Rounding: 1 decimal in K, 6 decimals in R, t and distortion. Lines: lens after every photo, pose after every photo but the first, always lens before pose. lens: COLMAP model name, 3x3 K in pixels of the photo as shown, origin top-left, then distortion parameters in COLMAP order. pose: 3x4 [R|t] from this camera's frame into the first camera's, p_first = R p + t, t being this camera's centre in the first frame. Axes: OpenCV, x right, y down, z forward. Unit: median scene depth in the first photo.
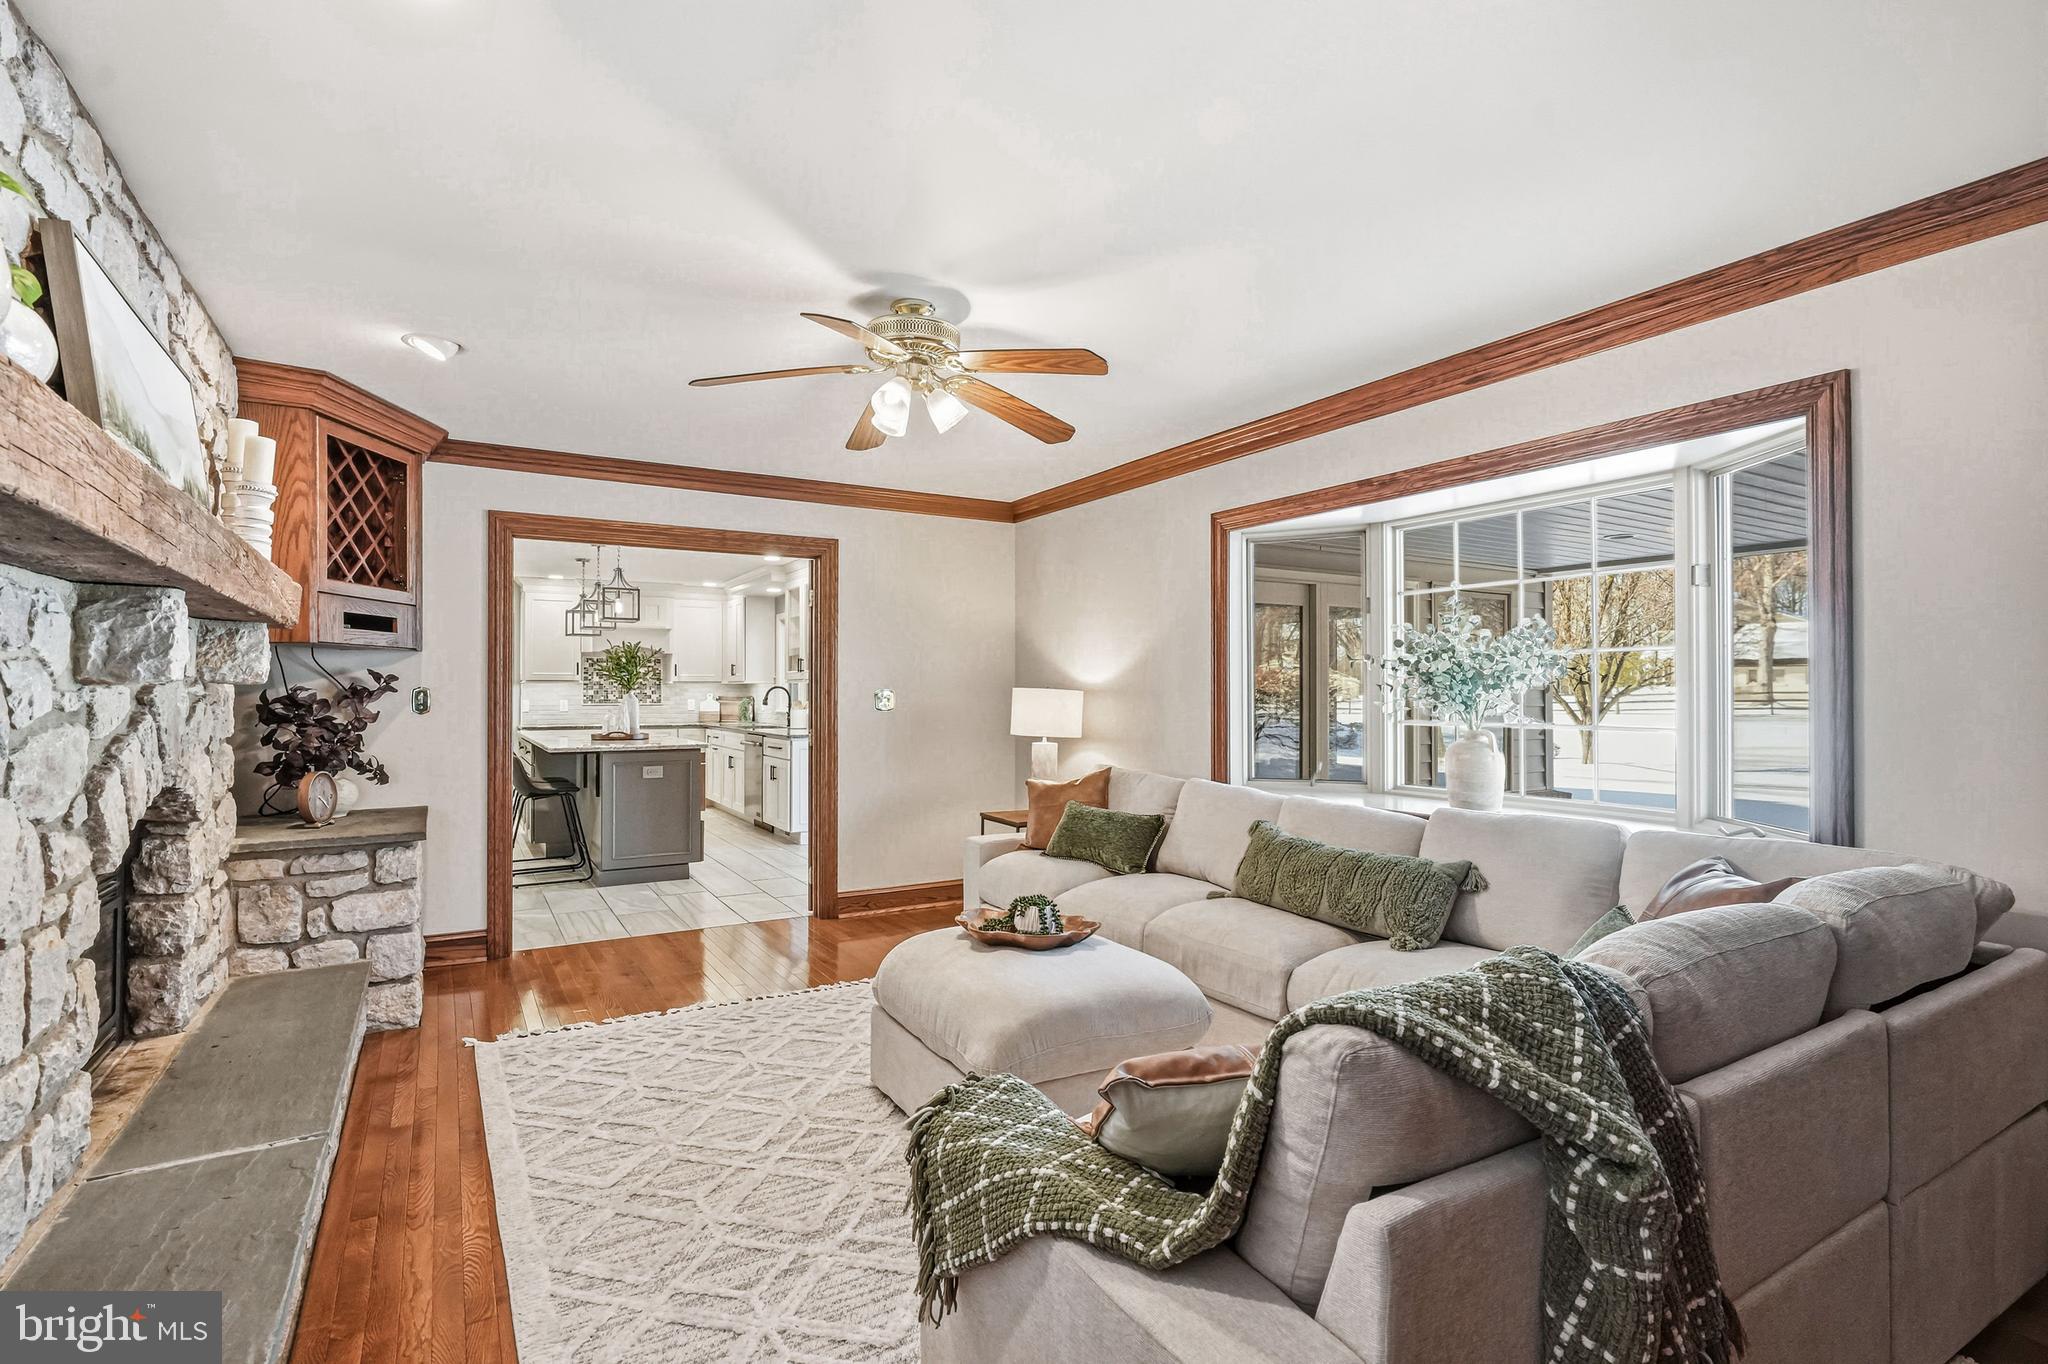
lens RADIAL K [[996.3, 0, 1030.8], [0, 996.3, 686.8], [0, 0, 1]] dist [-0.009801, 0.004749]
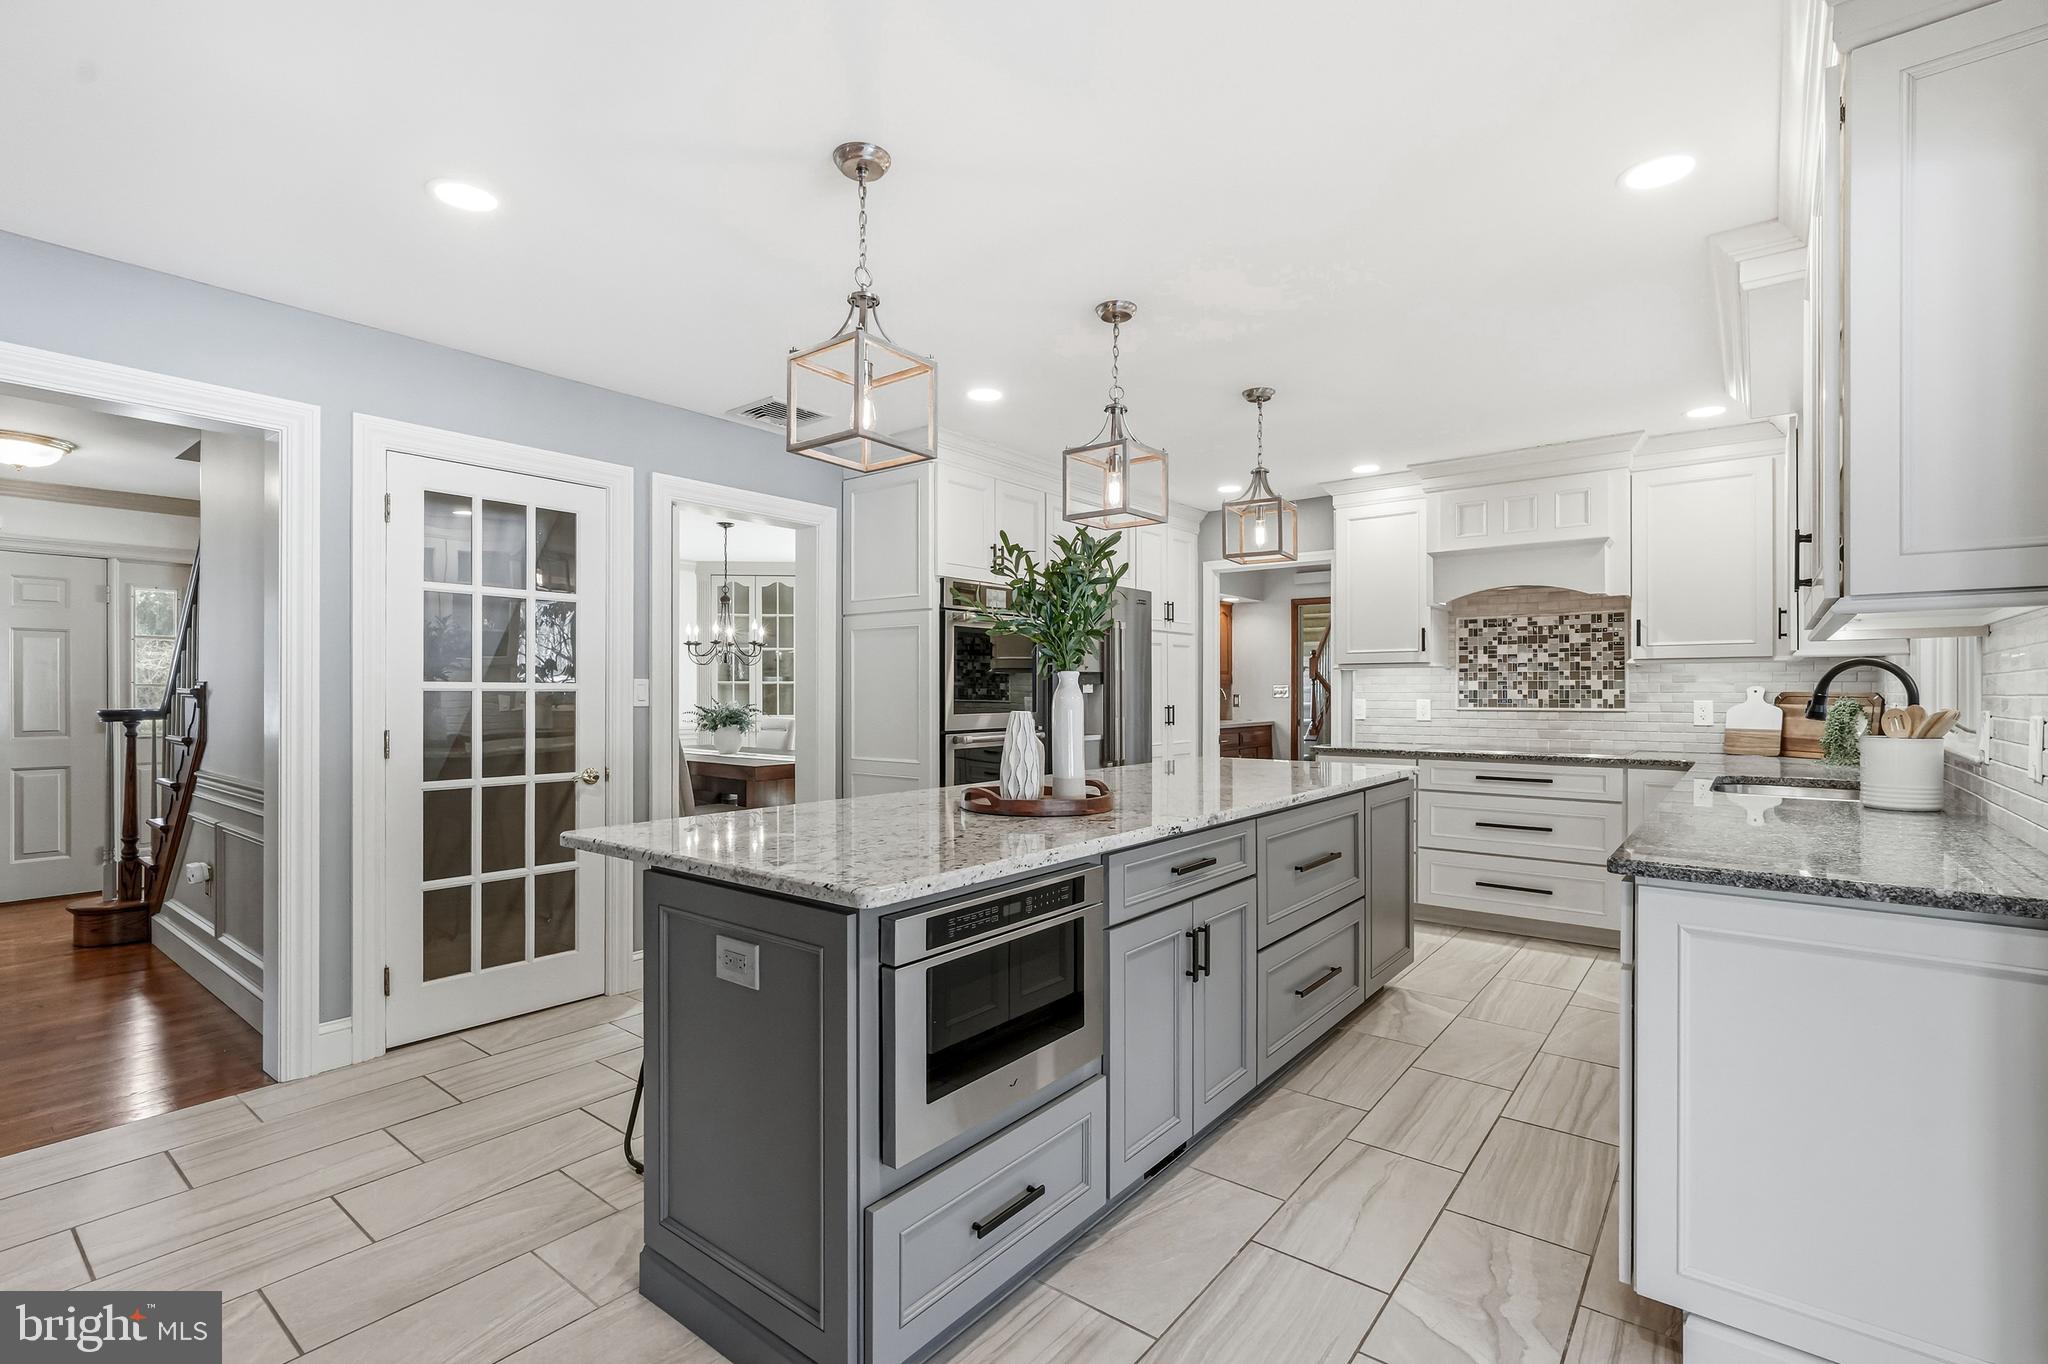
lens RADIAL K [[924.6, 0, 1021.9], [0, 924.6, 688.2], [0, 0, 1]] dist [0.001948, 0.000849]
pose [[0.345915, -0.004519, -0.938255, -0.070895], [0.006273, 0.999977, -0.002504, 0.006983], [0.938245, -0.005020, 0.345936, 0.606840]]
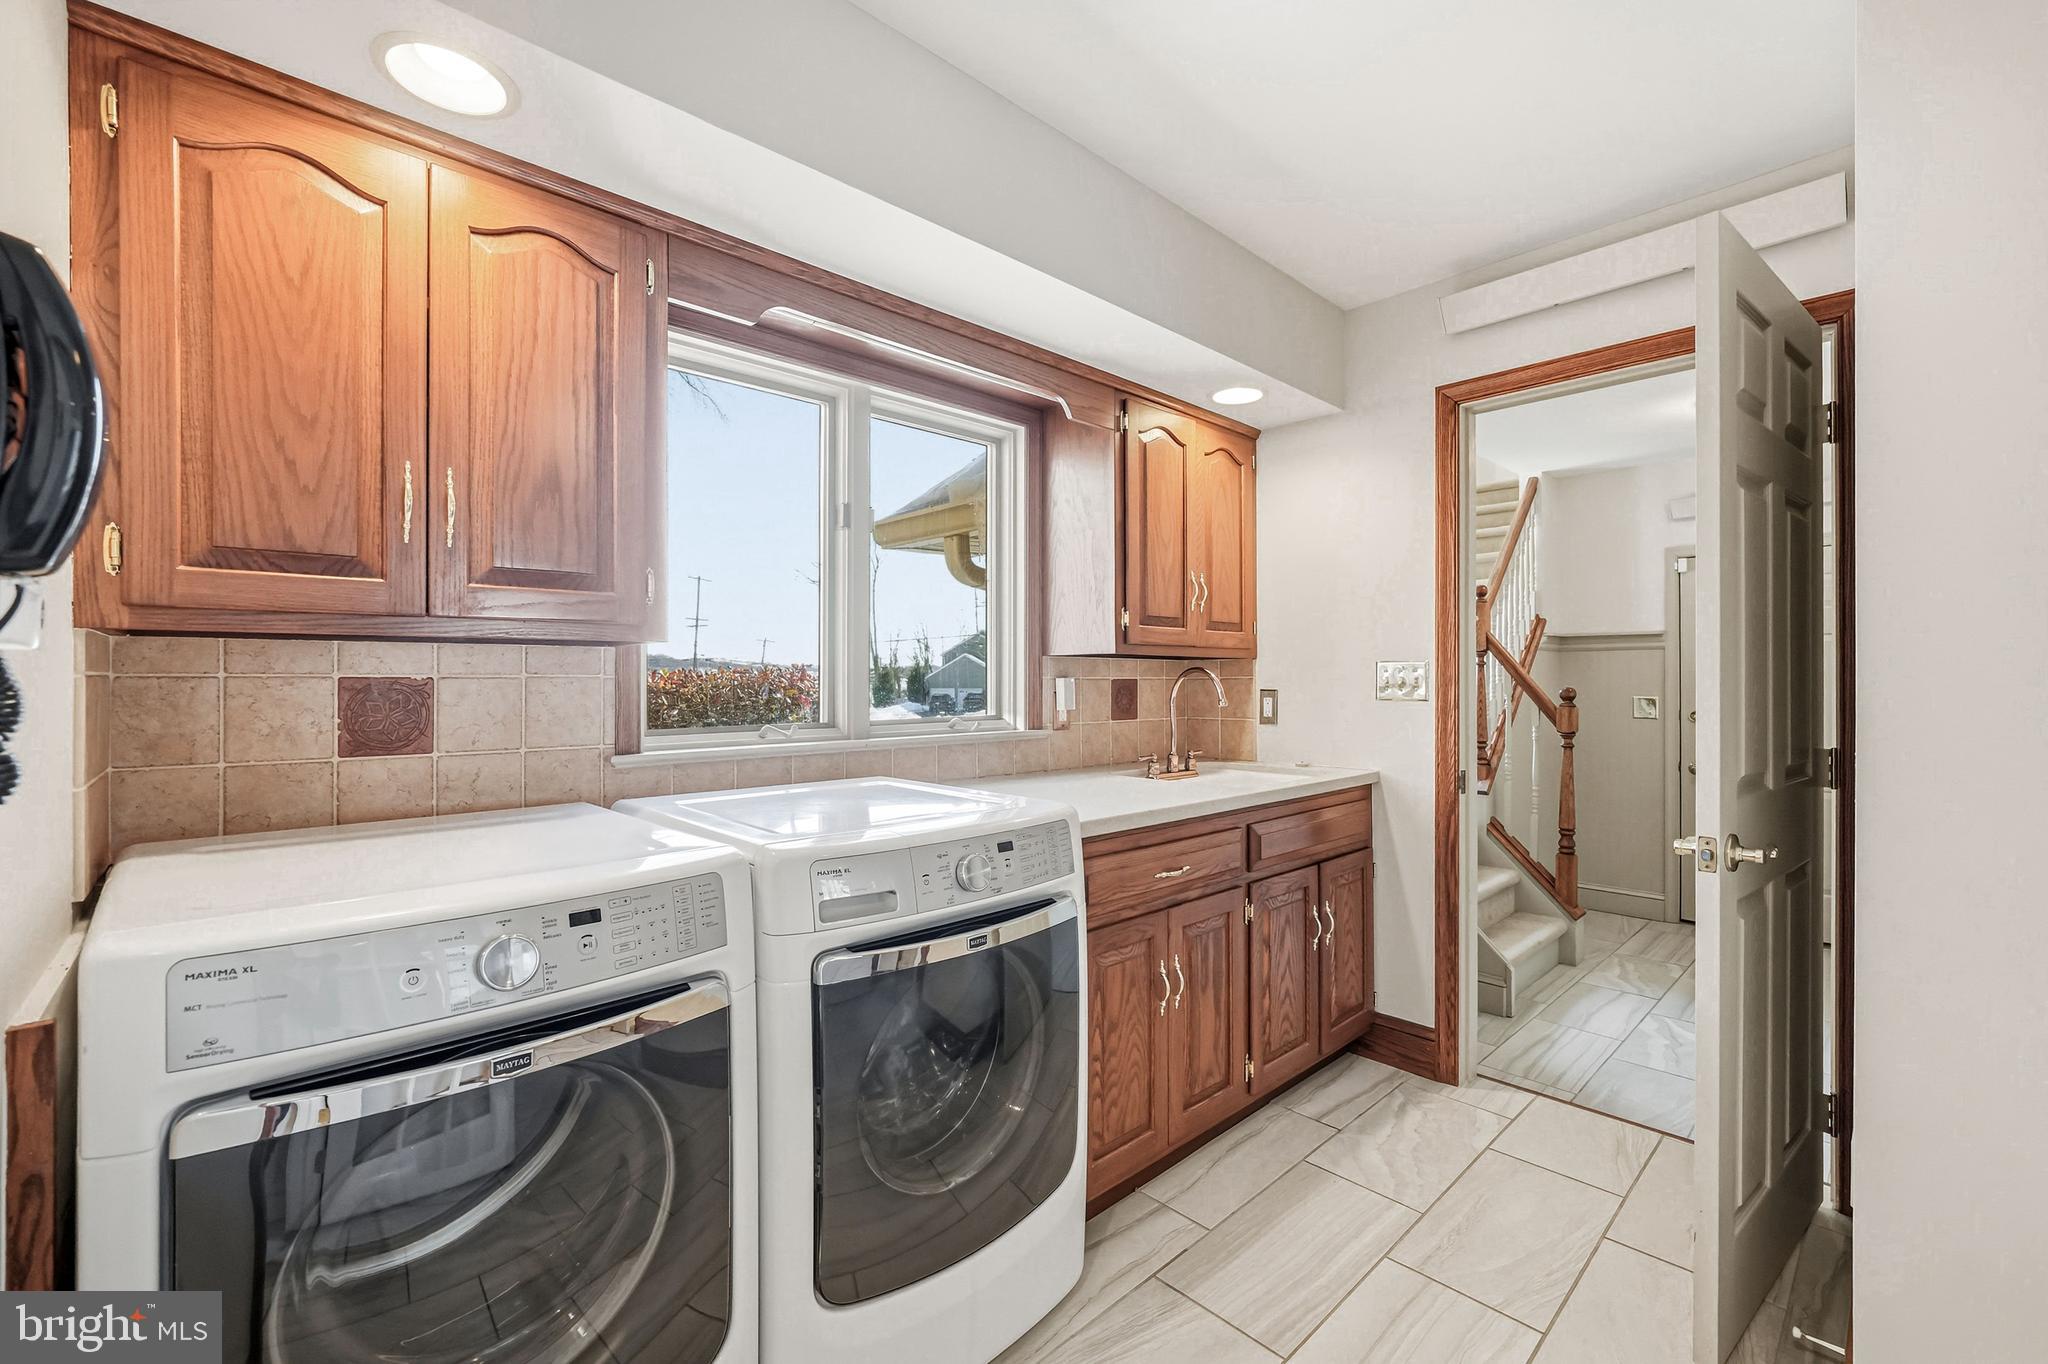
lens RADIAL K [[883.8, 0, 1021.2], [0, 883.8, 679.2], [0, 0, 1]] dist [-0.007506, 0.003188]
pose [[0.217071, -0.004583, -0.976145, -0.542746], [0.006730, 0.999972, -0.003198, 0.008866], [0.976133, -0.005875, 0.217096, 0.948301]]
